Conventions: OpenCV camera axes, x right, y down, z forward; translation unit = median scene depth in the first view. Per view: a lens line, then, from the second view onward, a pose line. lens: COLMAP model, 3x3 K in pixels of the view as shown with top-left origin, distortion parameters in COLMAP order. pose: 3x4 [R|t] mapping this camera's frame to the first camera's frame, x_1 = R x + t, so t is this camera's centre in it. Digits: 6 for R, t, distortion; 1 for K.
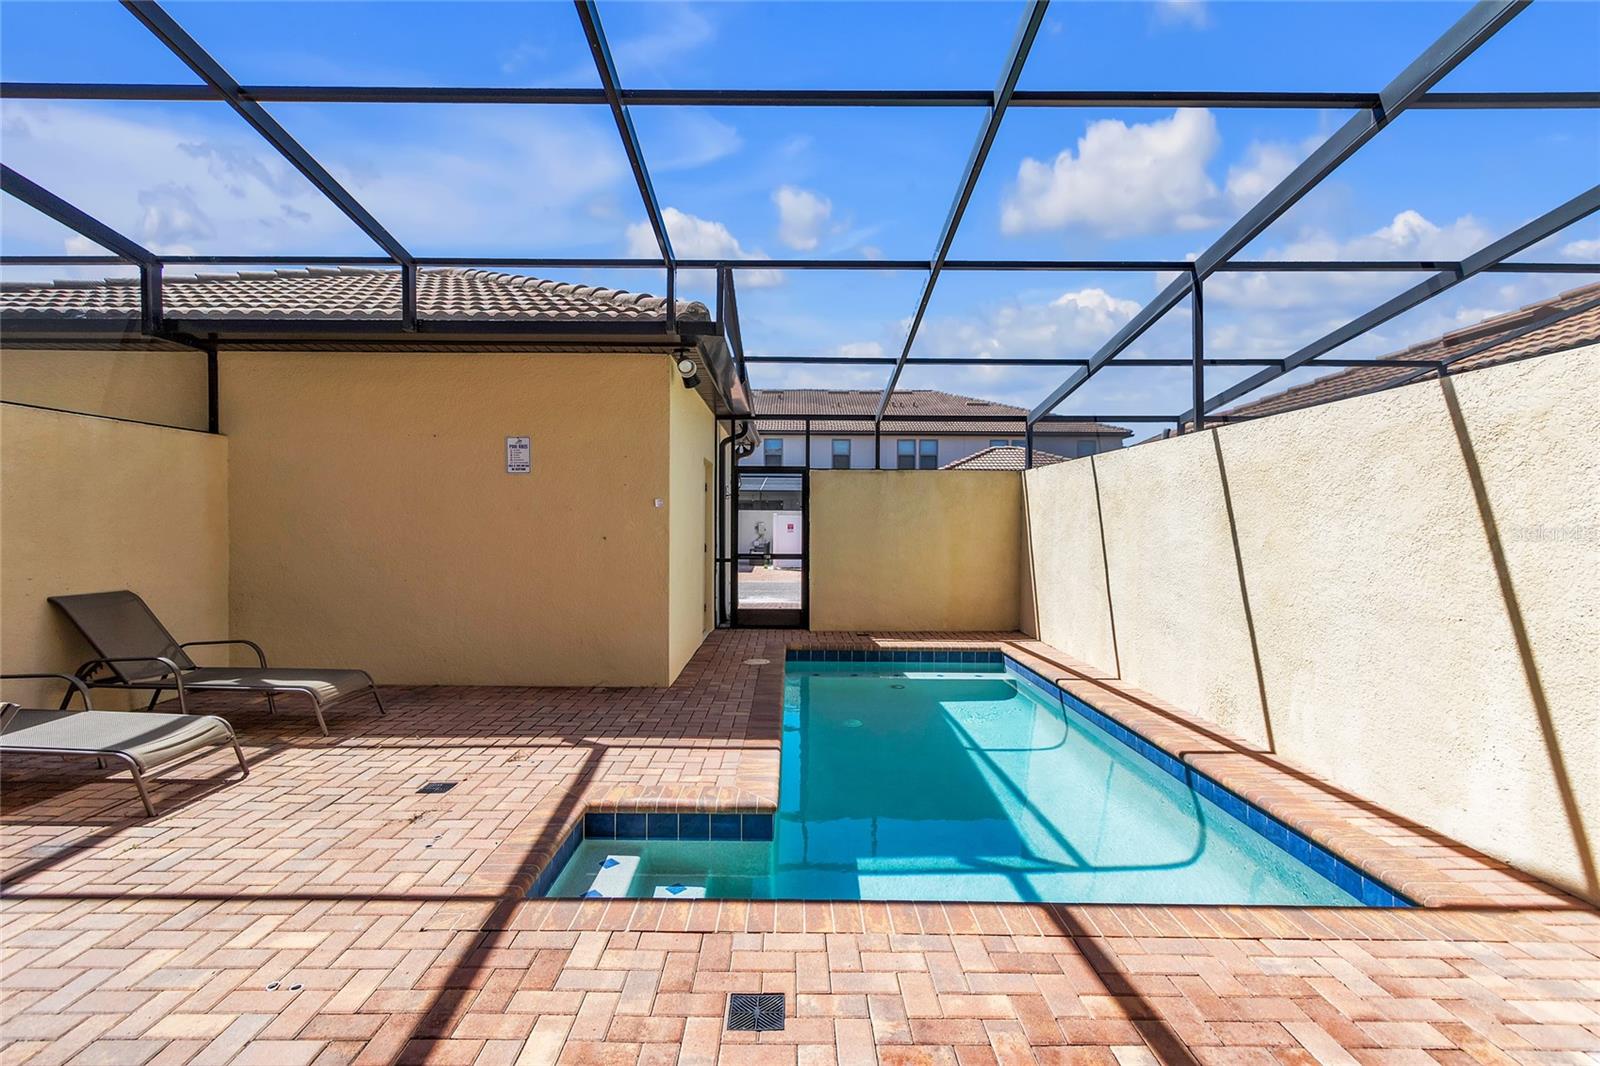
lens RADIAL K [[736.7, 0, 796.1], [0, 736.7, 532.1], [0, 0, 1]] dist [-0.002071, -0.001501]
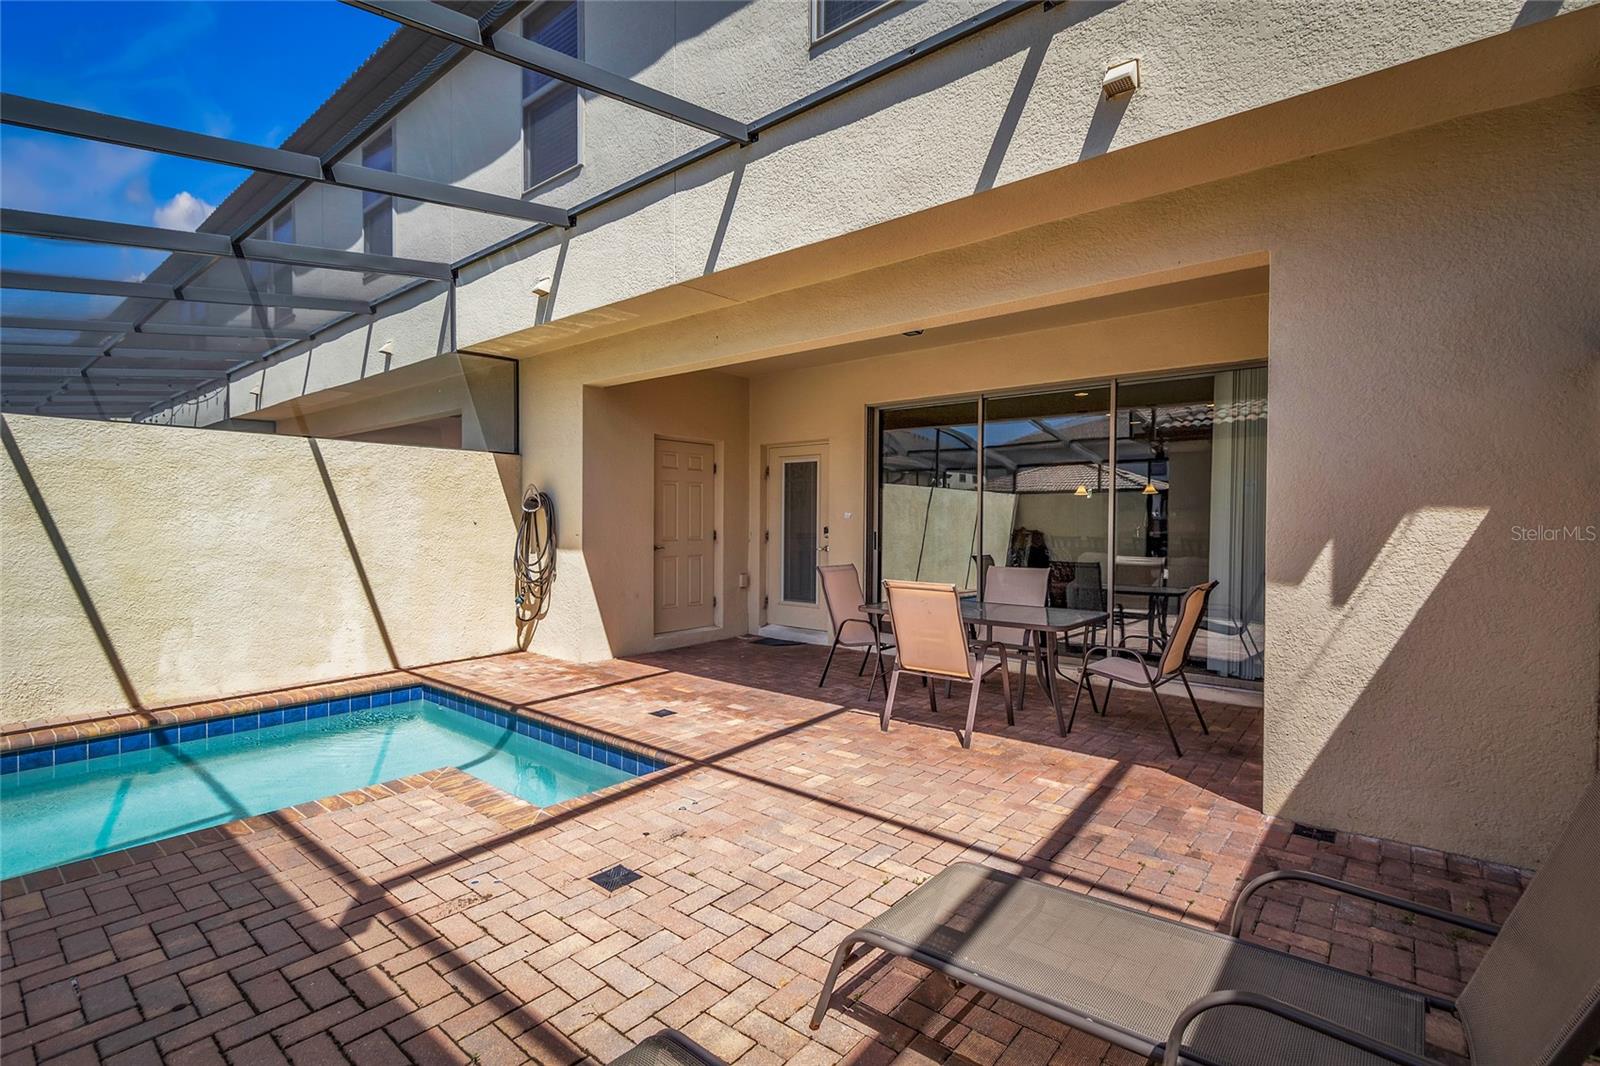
lens RADIAL K [[736.7, 0, 791.4], [0, 736.7, 529.6], [0, 0, 1]] dist [-0.002071, -0.001501]
pose [[-0.770503, -0.019793, 0.637129, -1.089594], [-0.000946, 0.999552, 0.029908, -0.029997], [-0.637435, 0.022441, -0.770177, 1.447064]]
